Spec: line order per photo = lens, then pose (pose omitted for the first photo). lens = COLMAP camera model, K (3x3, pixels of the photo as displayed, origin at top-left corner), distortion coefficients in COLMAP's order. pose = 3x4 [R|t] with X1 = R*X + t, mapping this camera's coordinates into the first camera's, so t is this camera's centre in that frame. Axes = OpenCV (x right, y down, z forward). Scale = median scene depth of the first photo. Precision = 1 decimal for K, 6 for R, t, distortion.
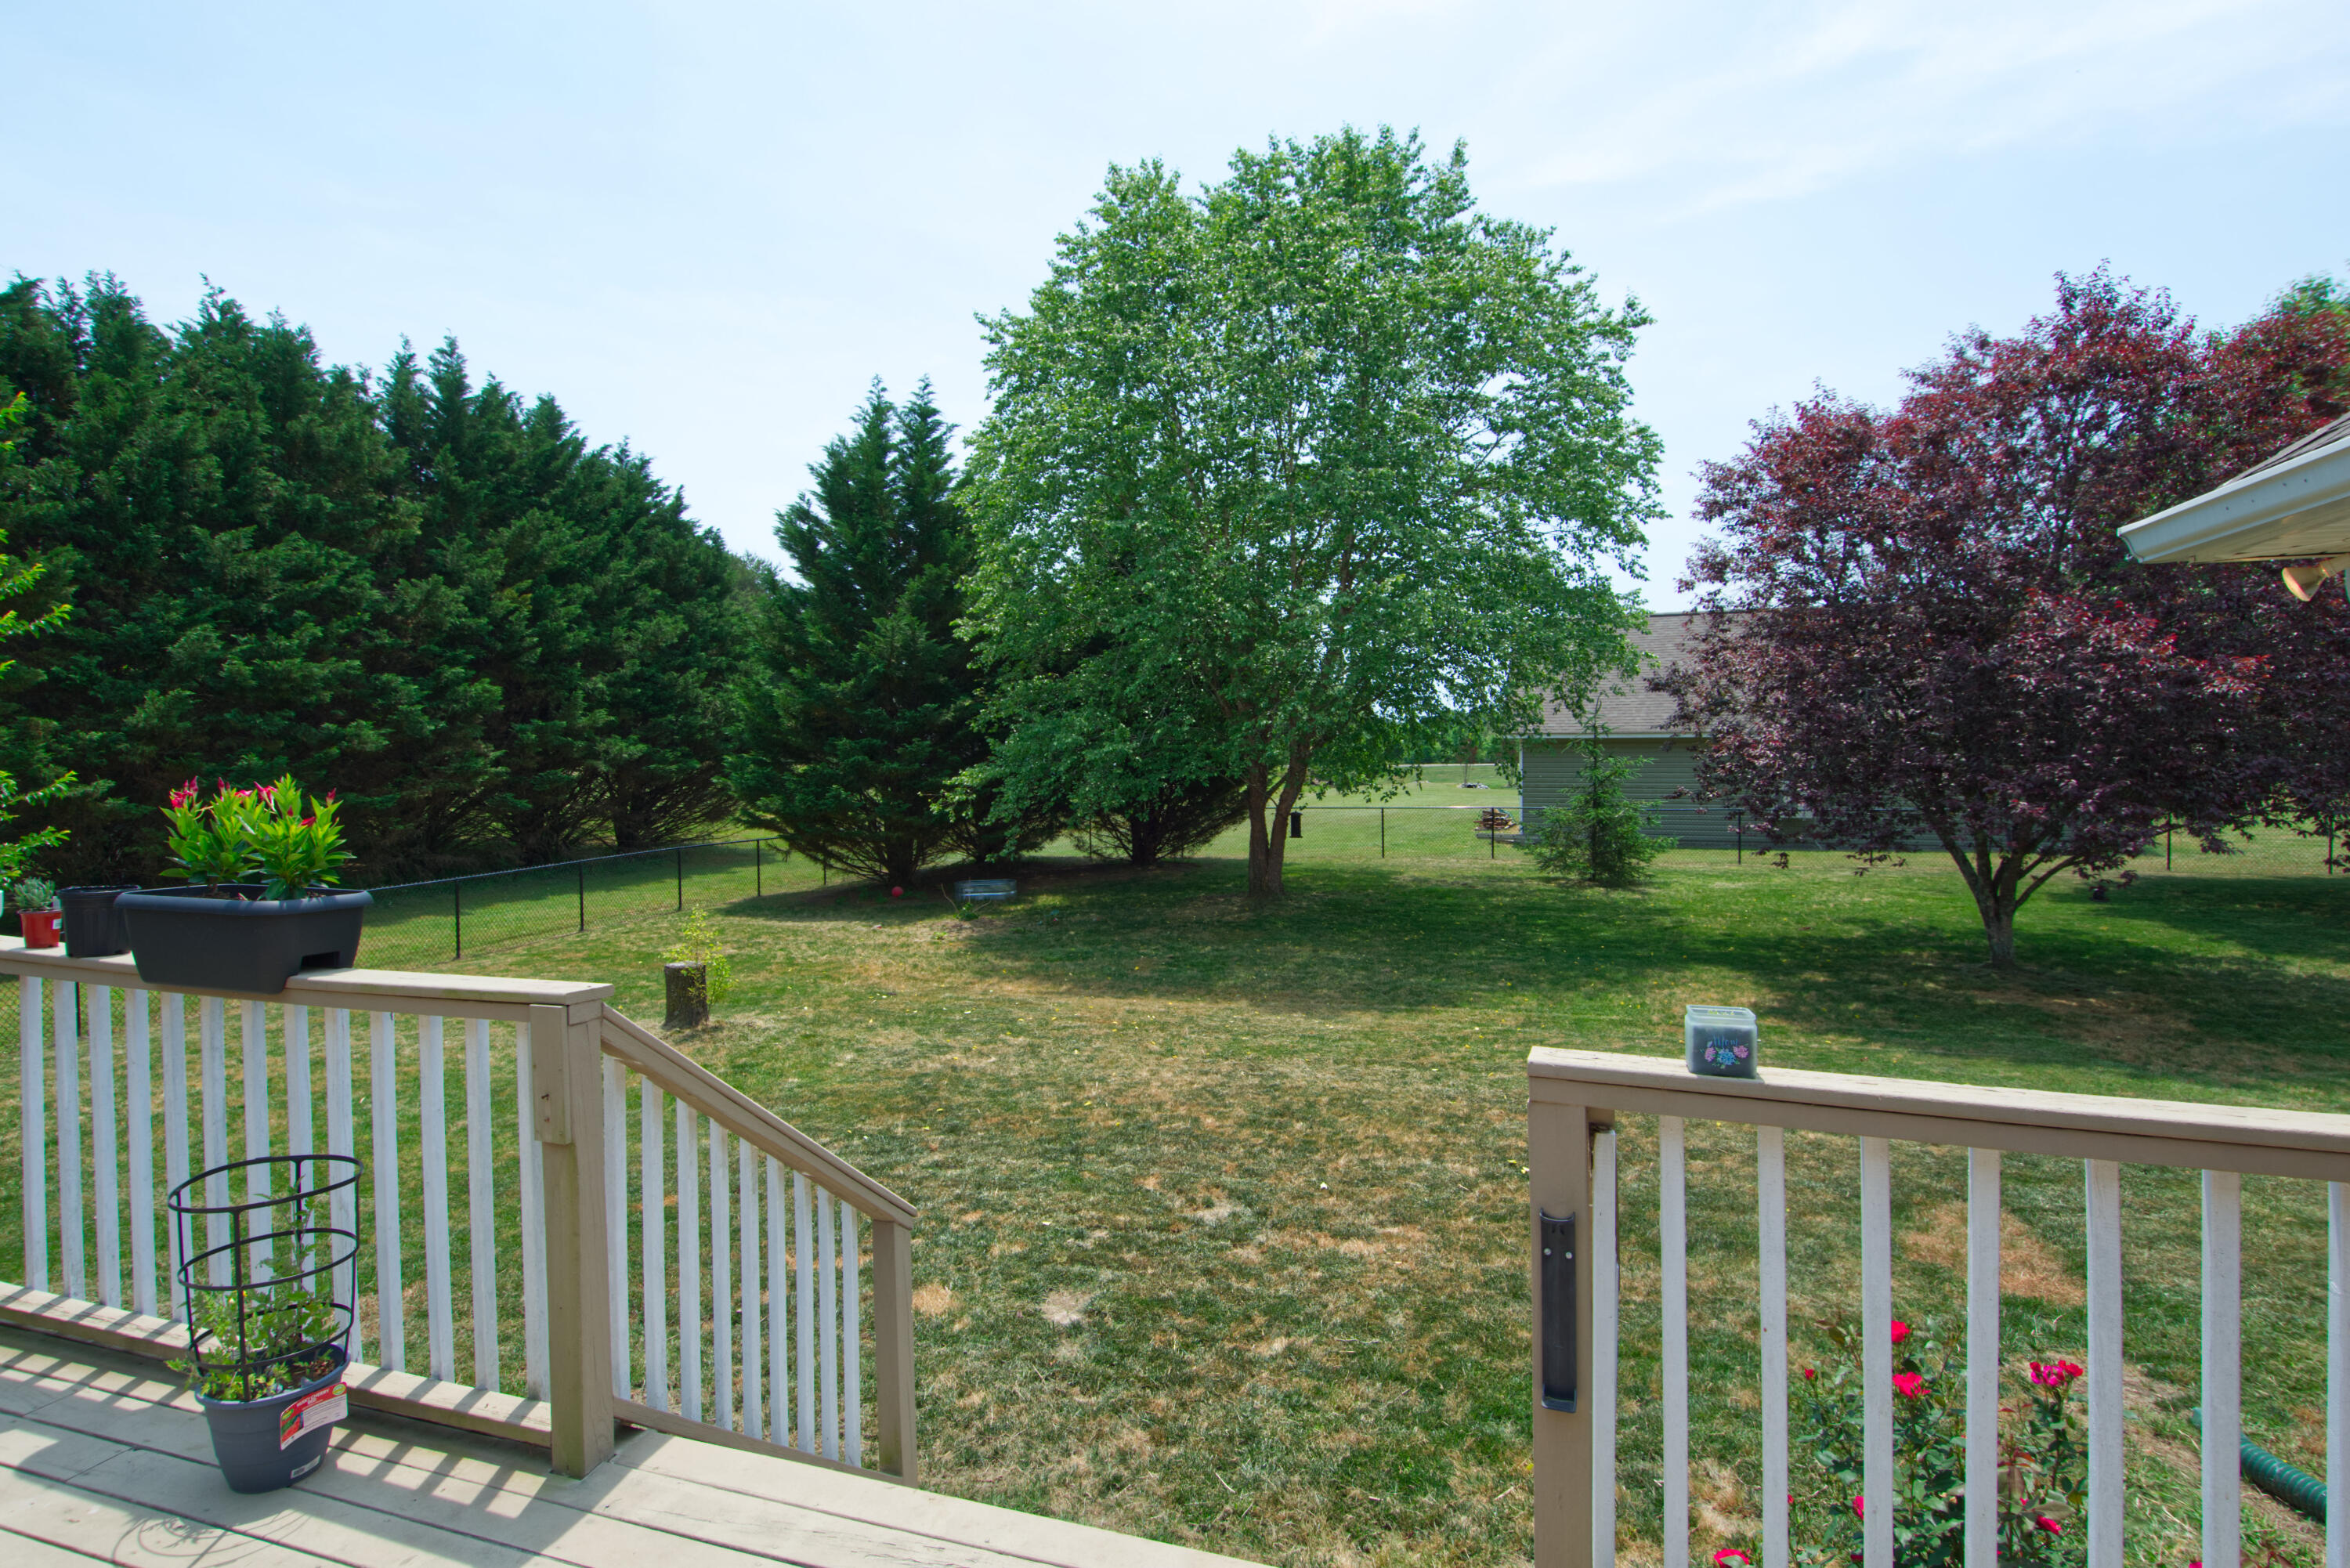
lens RADIAL K [[1229.2, 0, 1168.4], [0, 1229.2, 781.4], [0, 0, 1]] dist [0.019868, -0.002679]
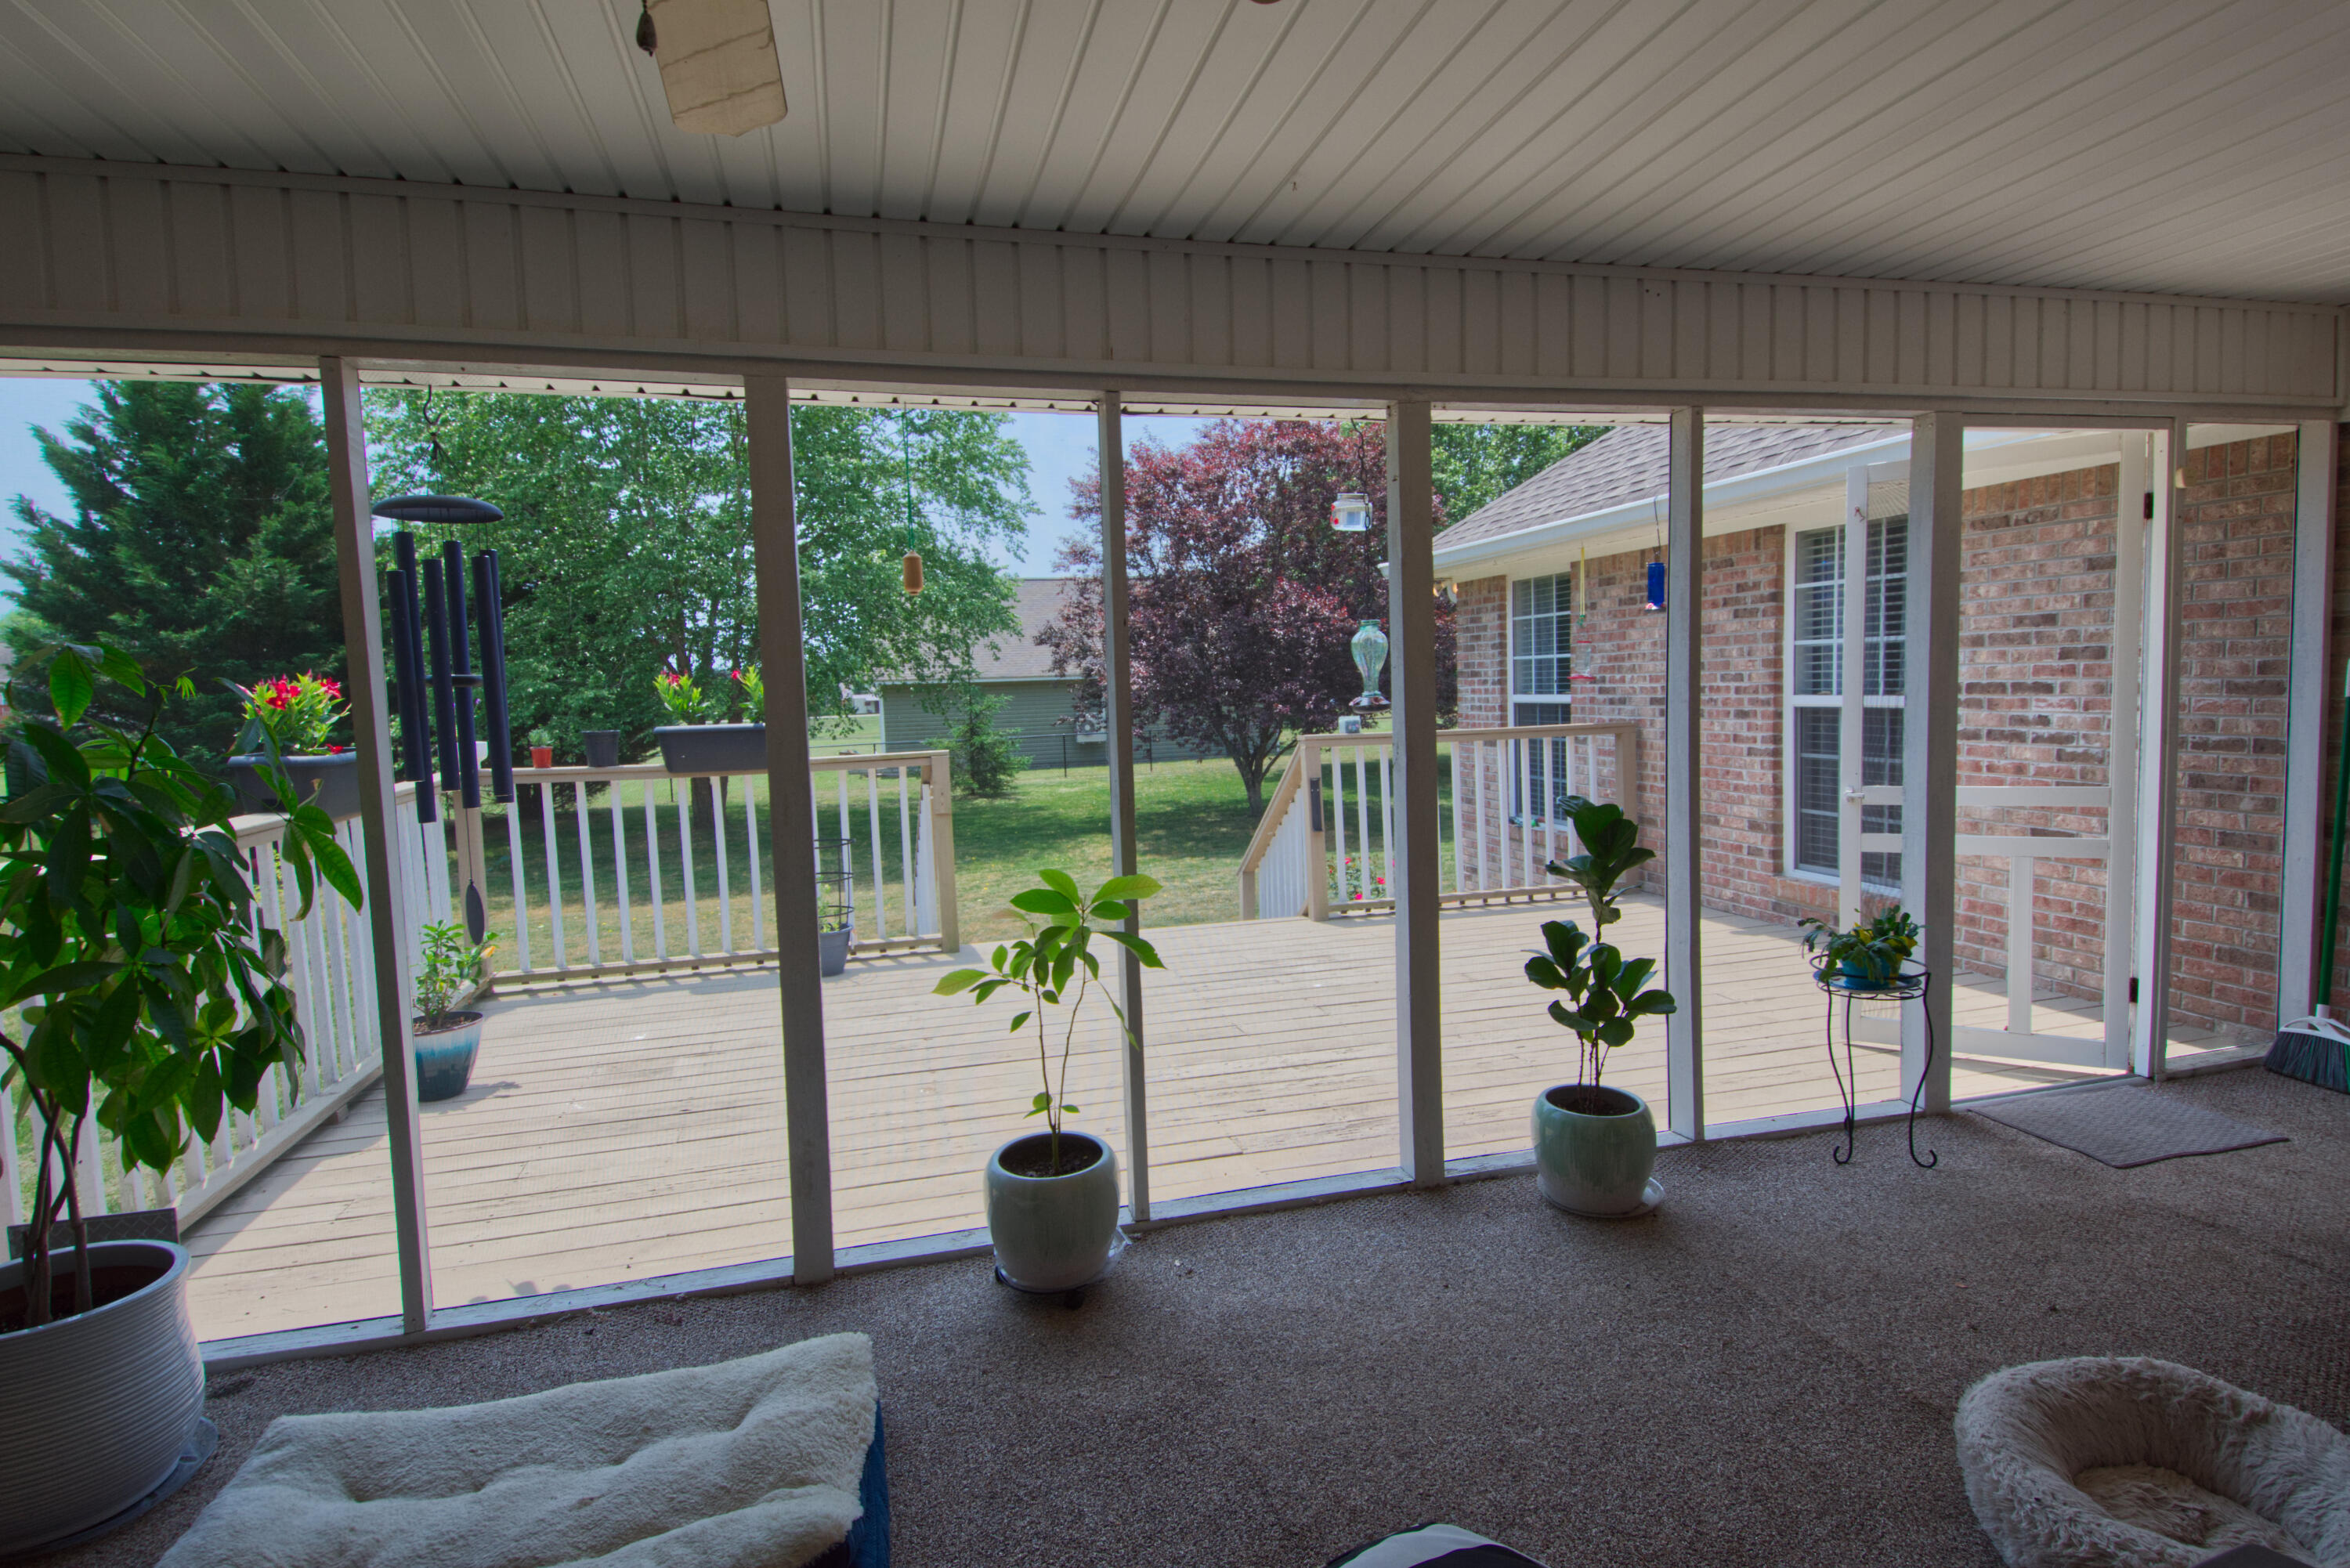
lens RADIAL K [[1229.2, 0, 1180.1], [0, 1229.2, 788.2], [0, 0, 1]] dist [0.019868, -0.002679]
pose [[0.819150, -0.063634, 0.570038, -0.263649], [0.044616, 0.997885, 0.047281, 0.030751], [-0.571841, -0.013297, 0.820257, -0.206321]]
